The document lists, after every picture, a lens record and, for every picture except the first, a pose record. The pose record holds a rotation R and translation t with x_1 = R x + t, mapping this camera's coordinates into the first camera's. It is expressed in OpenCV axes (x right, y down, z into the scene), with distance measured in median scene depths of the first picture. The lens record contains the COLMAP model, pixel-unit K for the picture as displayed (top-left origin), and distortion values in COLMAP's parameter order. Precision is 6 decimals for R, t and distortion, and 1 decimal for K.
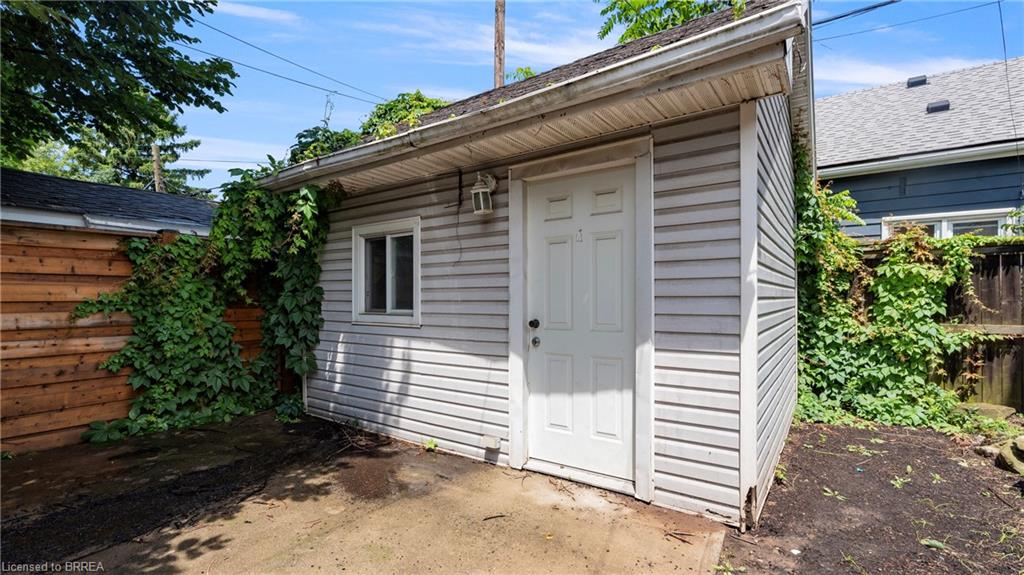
lens RADIAL K [[464.6, 0, 515.3], [0, 464.6, 289.7], [0, 0, 1]] dist [0.011086, 0.000133]
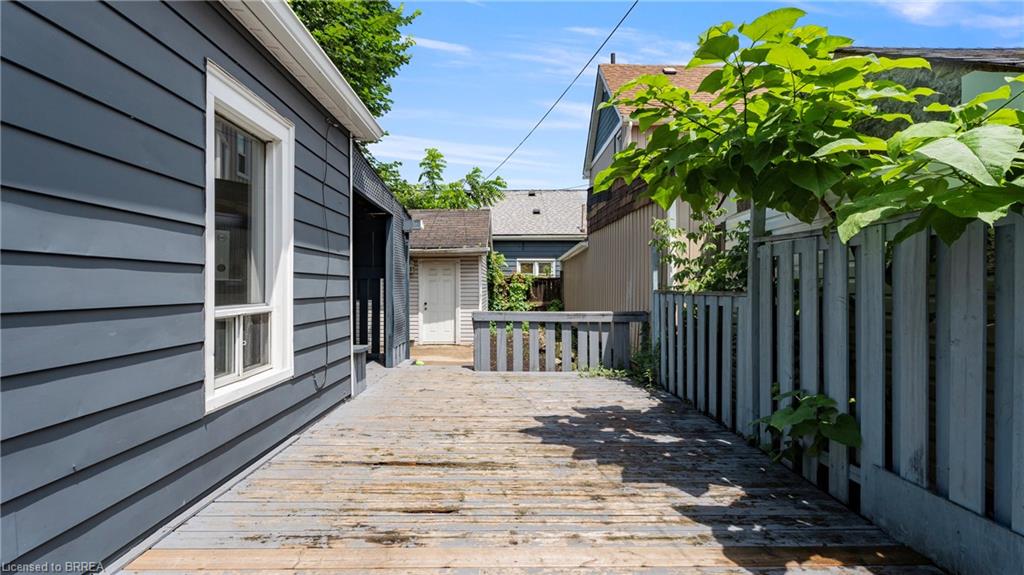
lens RADIAL K [[464.6, 0, 515.3], [0, 464.6, 289.7], [0, 0, 1]] dist [0.011086, 0.000133]
pose [[0.815076, -0.004791, 0.579334, -0.988465], [-0.008784, 0.999749, 0.020626, -0.076370], [-0.579287, -0.021901, 0.814829, -1.547216]]
